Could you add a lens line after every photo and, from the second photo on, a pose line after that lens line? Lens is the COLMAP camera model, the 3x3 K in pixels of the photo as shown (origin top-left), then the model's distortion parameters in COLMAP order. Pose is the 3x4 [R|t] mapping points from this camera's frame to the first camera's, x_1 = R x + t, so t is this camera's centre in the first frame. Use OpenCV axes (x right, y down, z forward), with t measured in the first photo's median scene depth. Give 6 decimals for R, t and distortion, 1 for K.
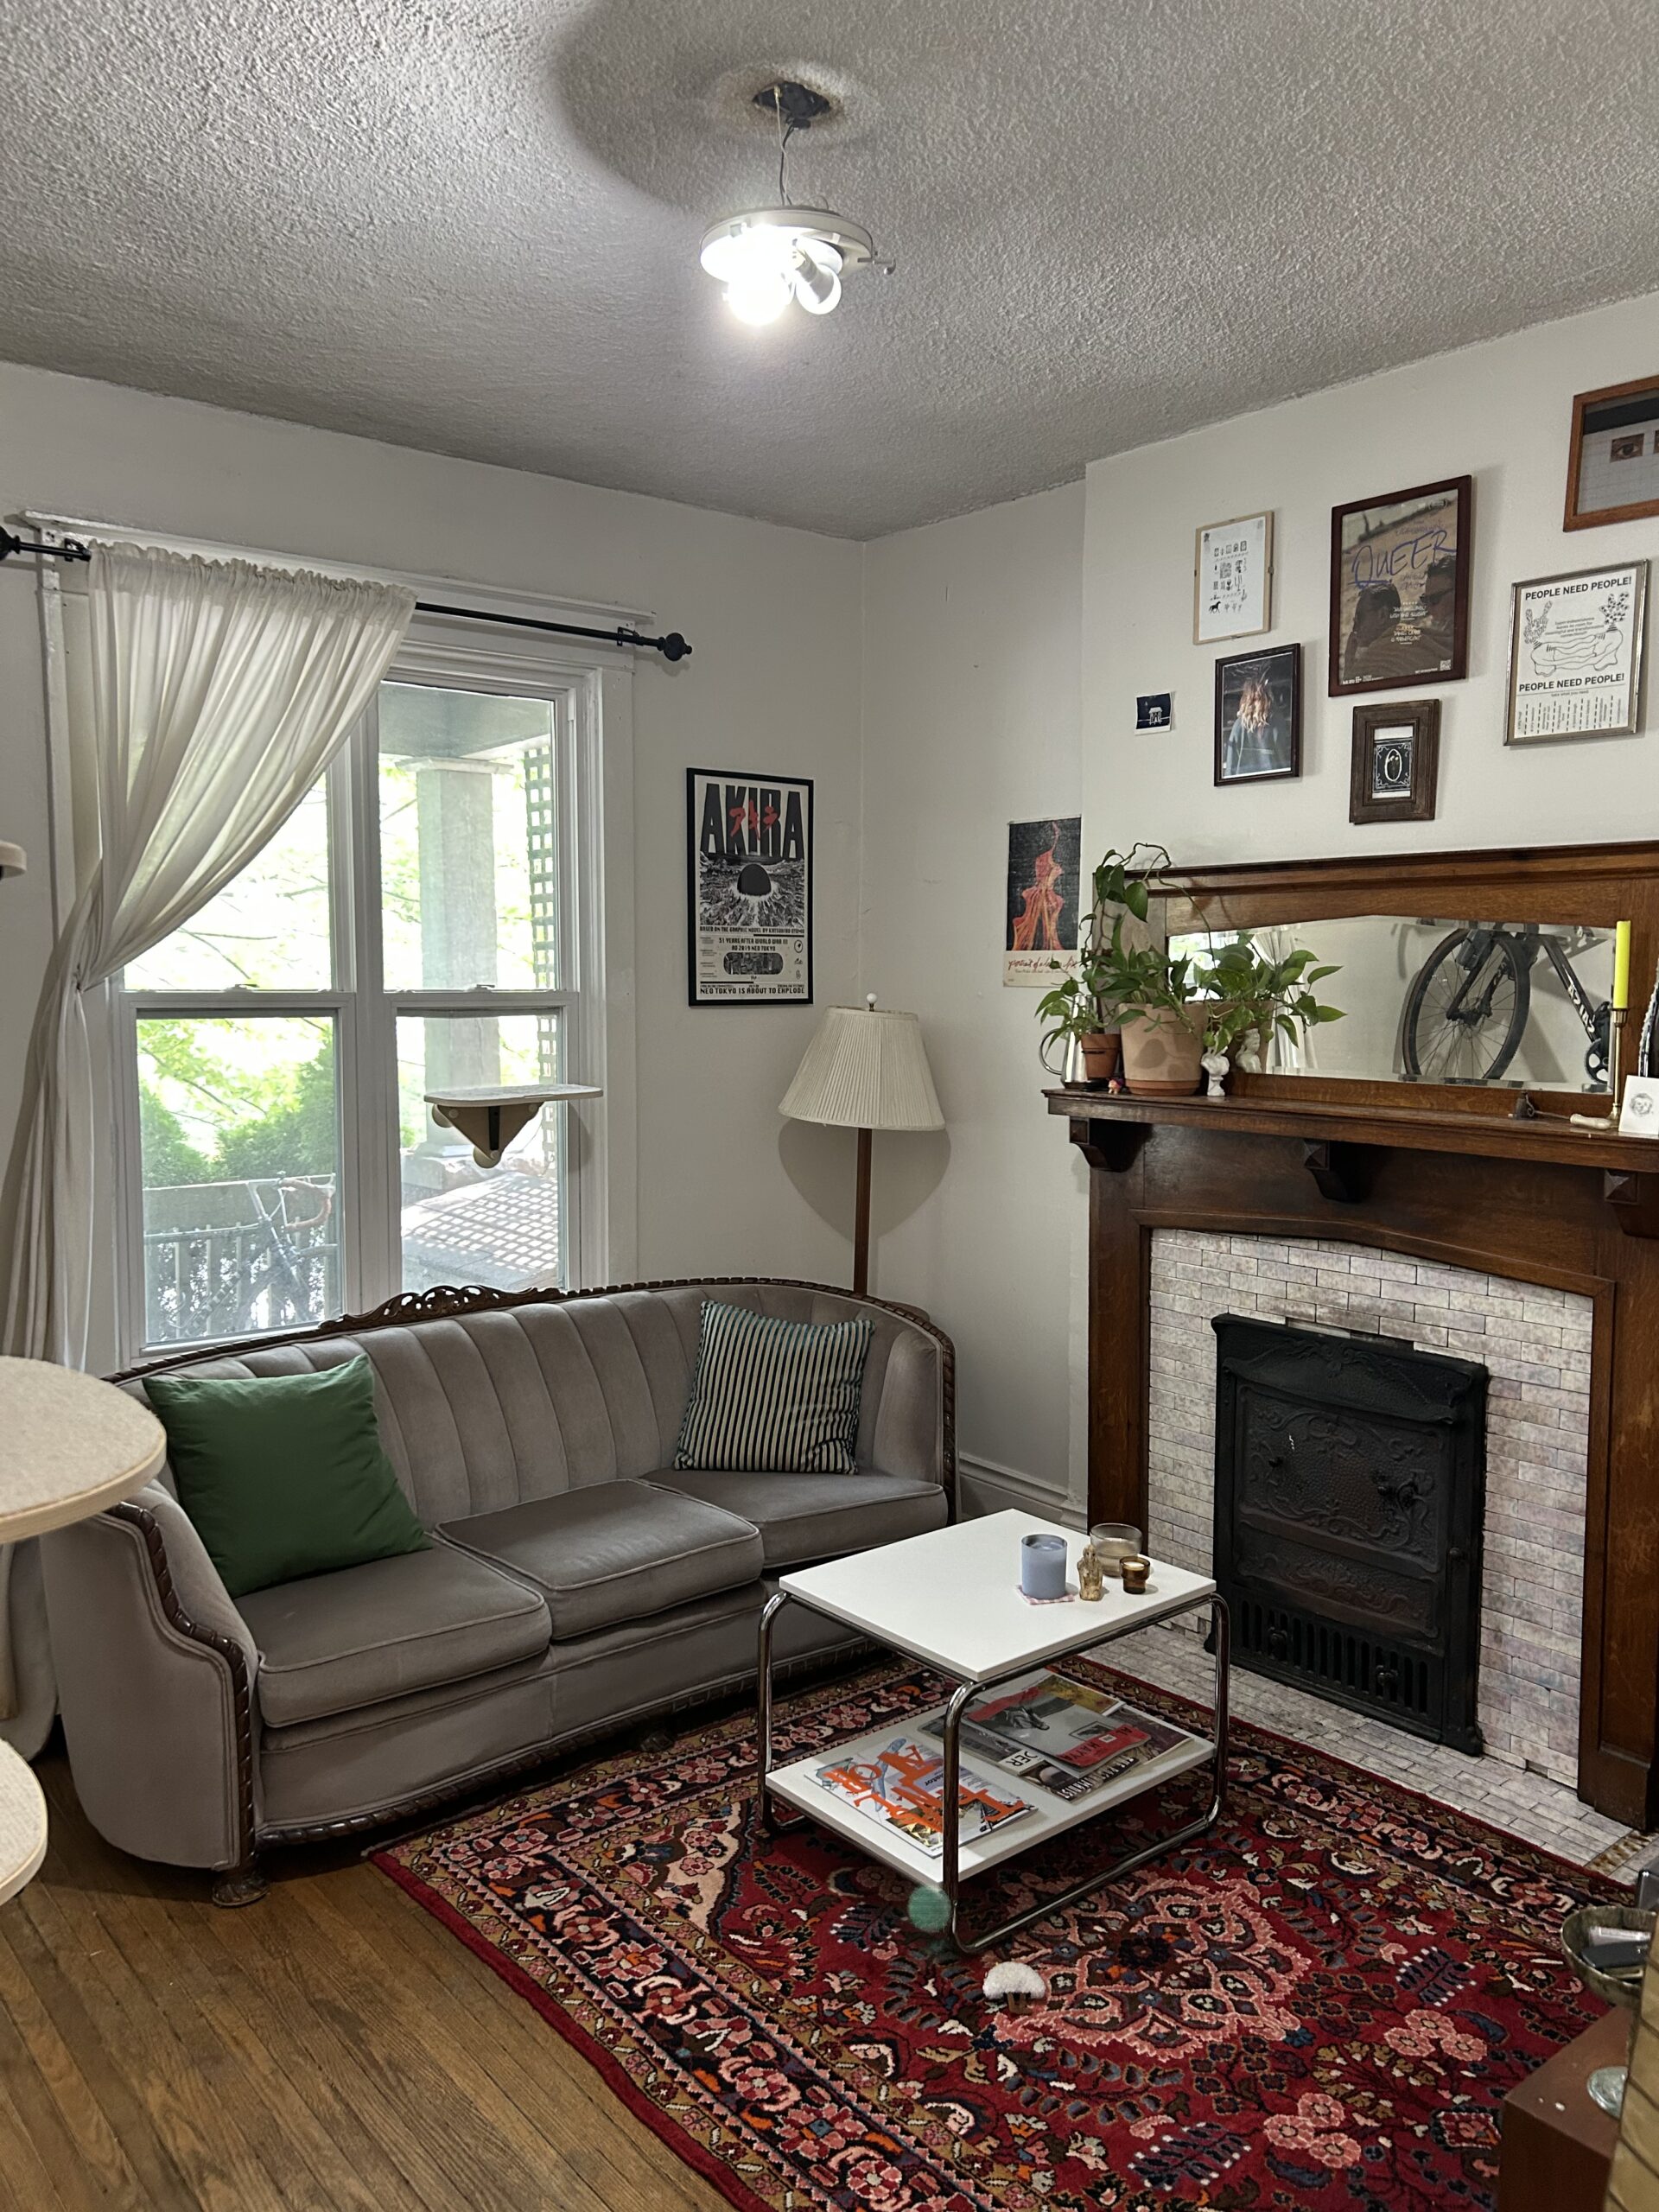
lens RADIAL K [[1670.6, 0, 830.9], [0, 1670.6, 1106.2], [0, 0, 1]] dist [0.053525, -0.058108]
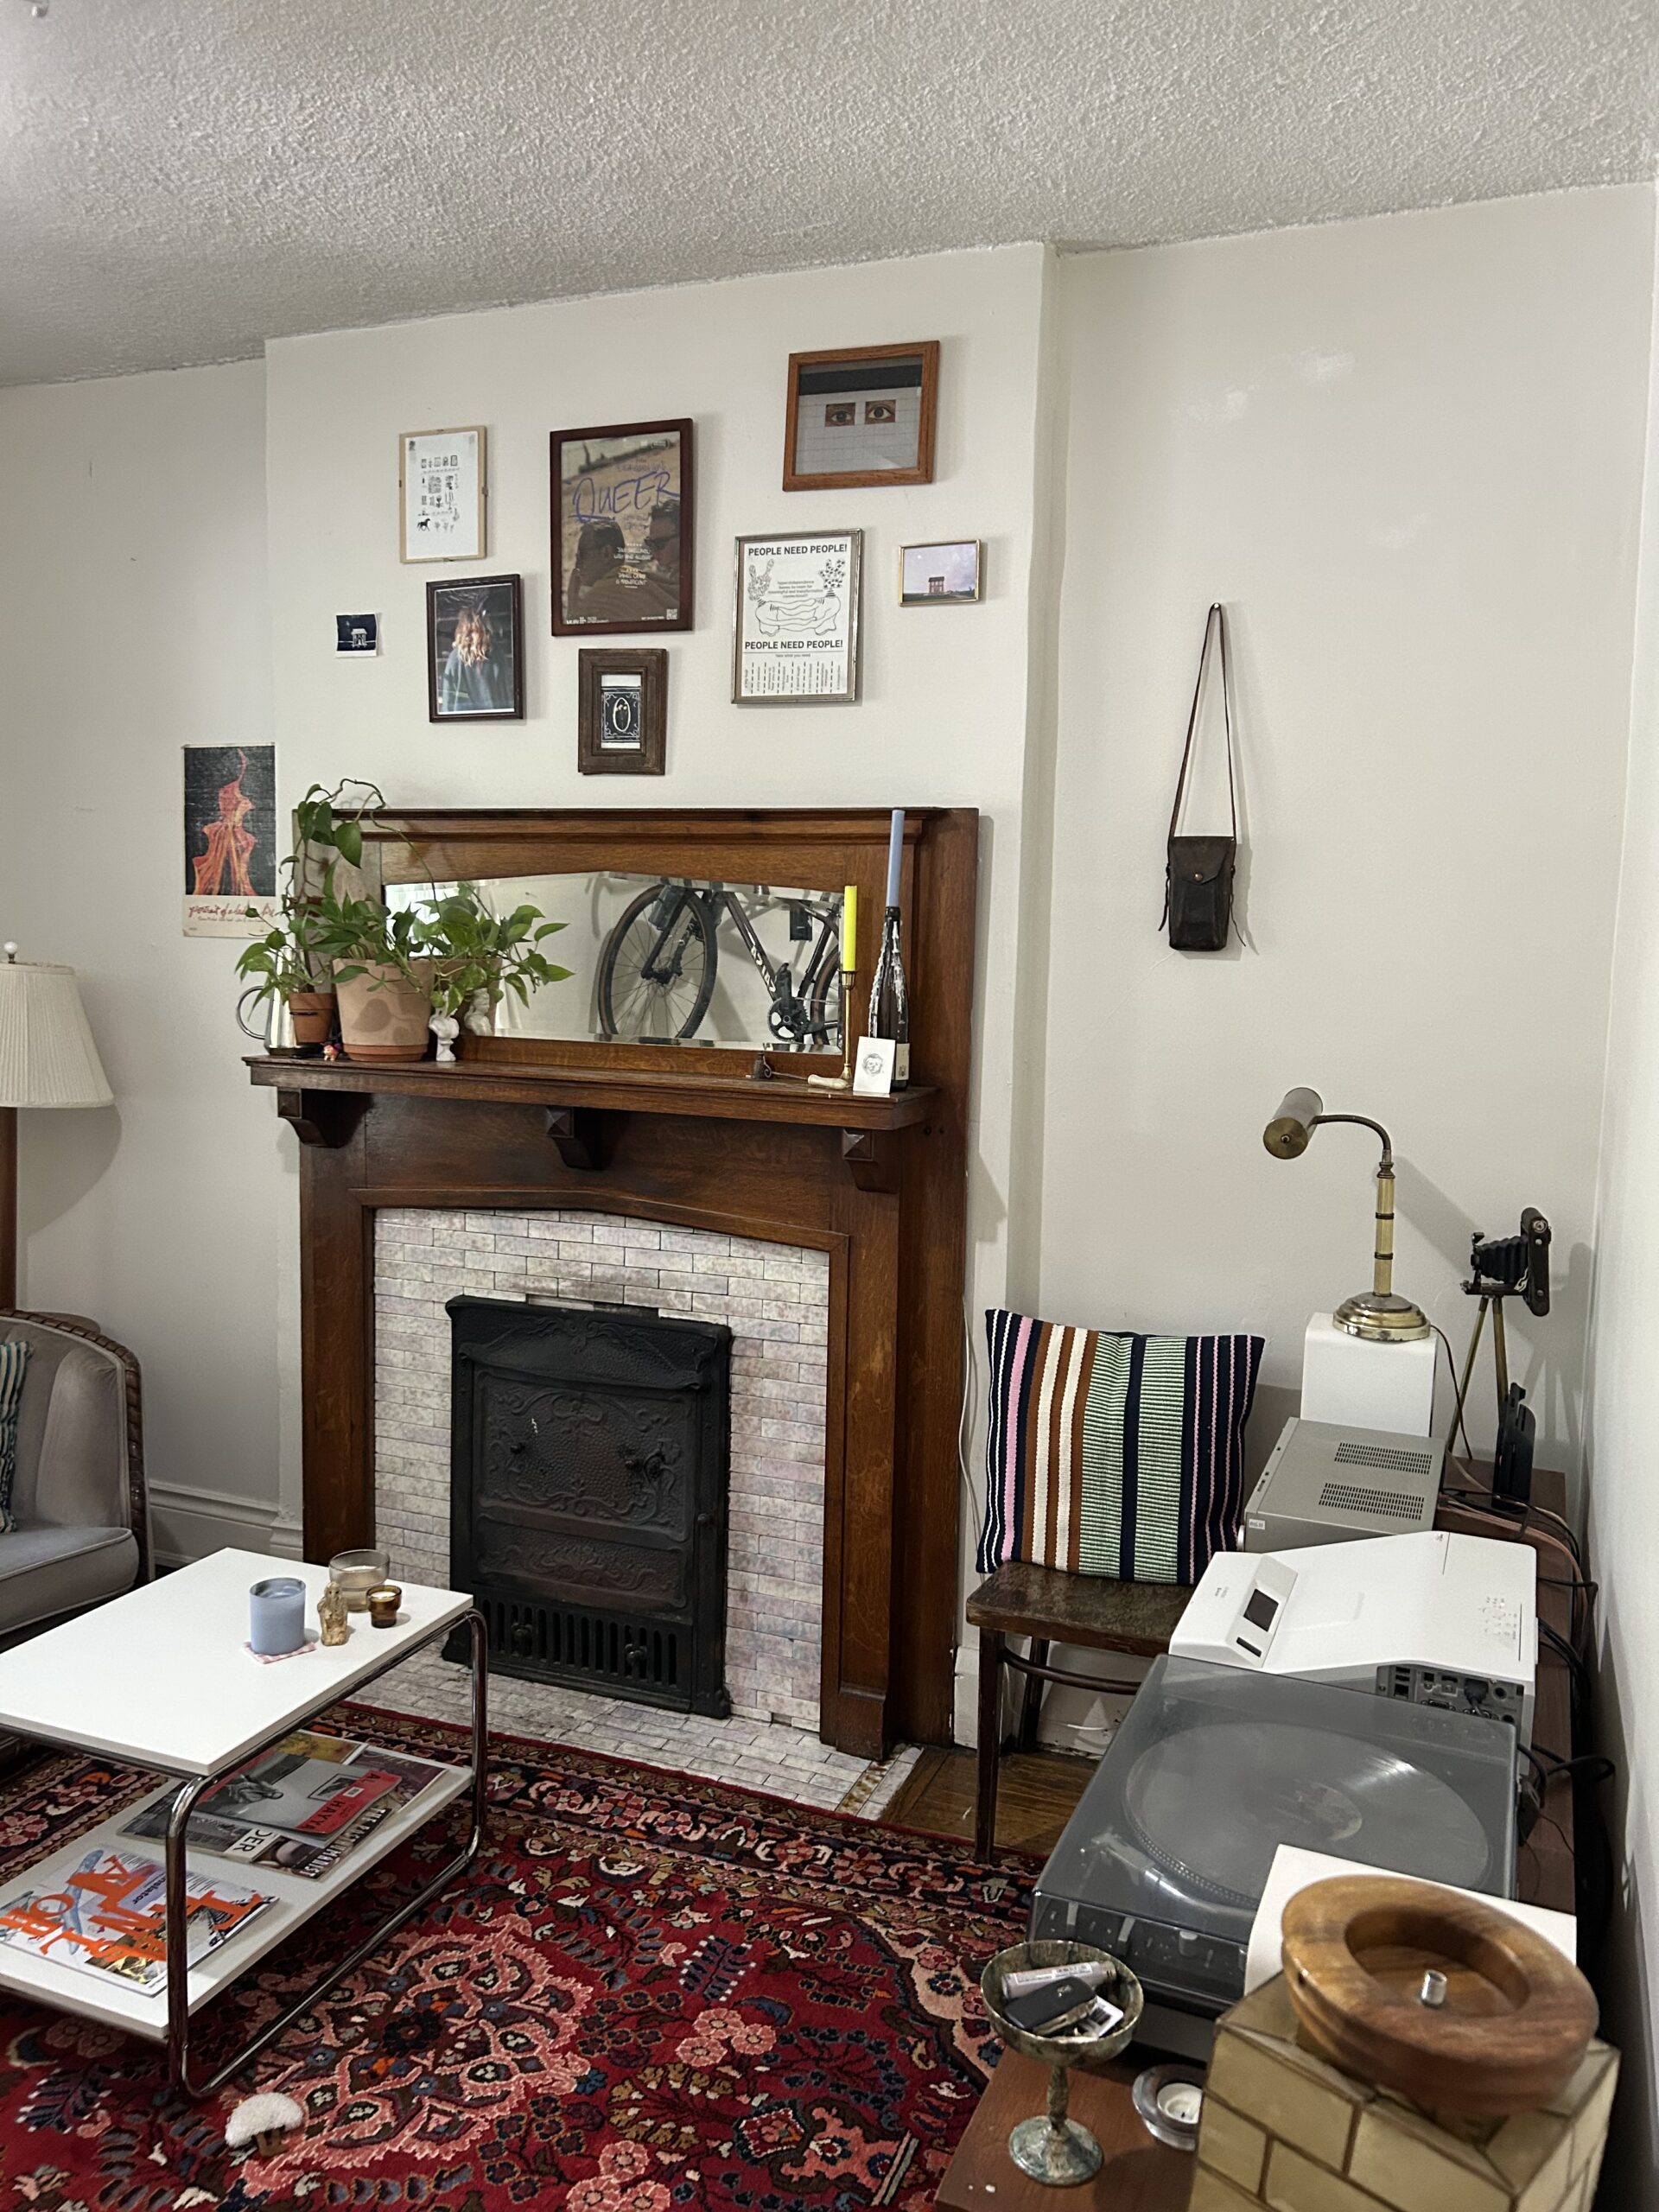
lens RADIAL K [[1670.6, 0, 844.3], [0, 1670.6, 1099.9], [0, 0, 1]] dist [0.053525, -0.058108]
pose [[0.877466, -0.030470, 0.478670, -0.021309], [0.019758, 0.999429, 0.027400, -0.006398], [-0.479232, -0.014584, 0.877567, 0.101529]]
